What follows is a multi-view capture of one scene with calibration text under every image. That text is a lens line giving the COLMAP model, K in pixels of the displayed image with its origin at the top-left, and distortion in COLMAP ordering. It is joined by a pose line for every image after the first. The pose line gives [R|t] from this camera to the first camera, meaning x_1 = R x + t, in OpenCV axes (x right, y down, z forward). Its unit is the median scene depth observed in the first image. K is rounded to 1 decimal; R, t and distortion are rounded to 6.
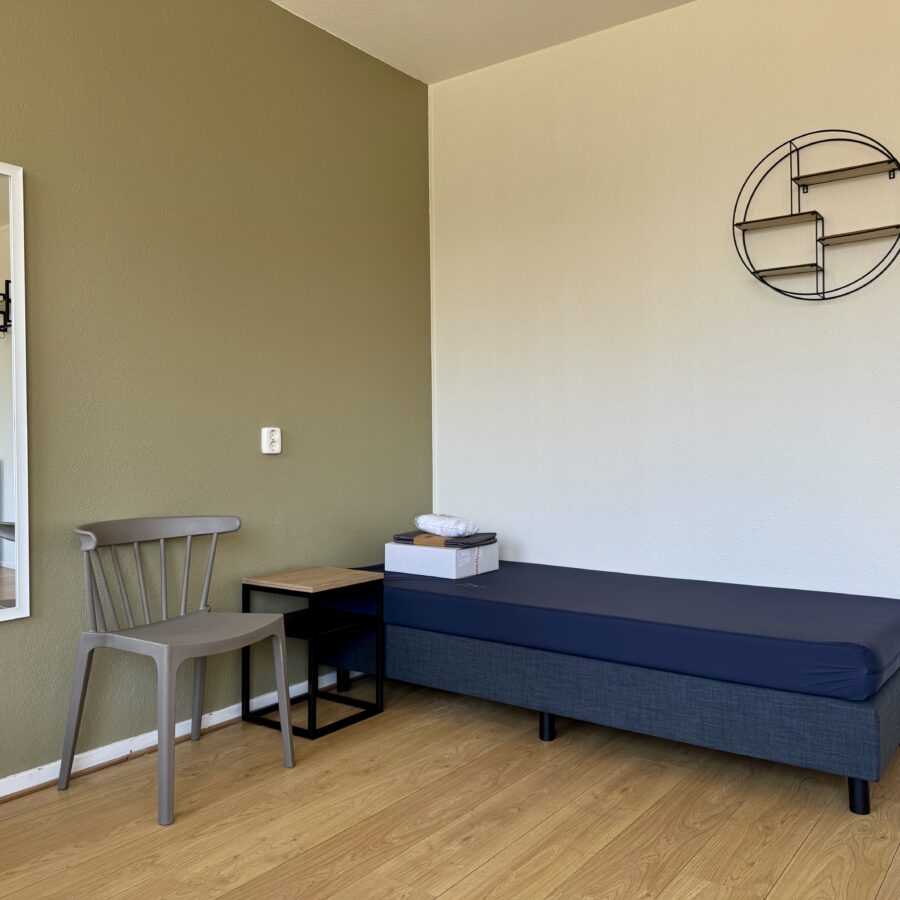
lens RADIAL K [[835.6, 0, 450.0], [0, 835.6, 450.0], [0, 0, 1]] dist [0.124628, -0.219200]
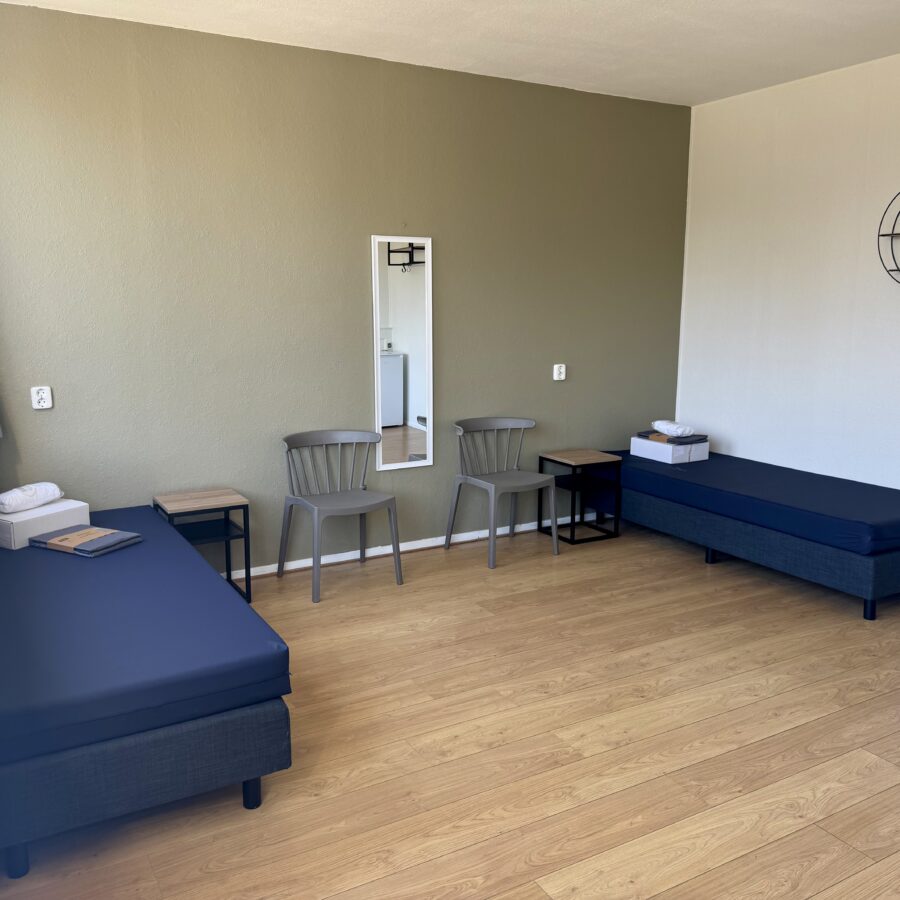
lens RADIAL K [[835.6, 0, 450.0], [0, 835.6, 450.0], [0, 0, 1]] dist [0.124628, -0.219200]
pose [[0.914635, 0.079152, -0.396457, 0.290545], [-0.012109, 0.985570, 0.168833, -0.154242], [0.404100, -0.149620, 0.902395, -0.681929]]
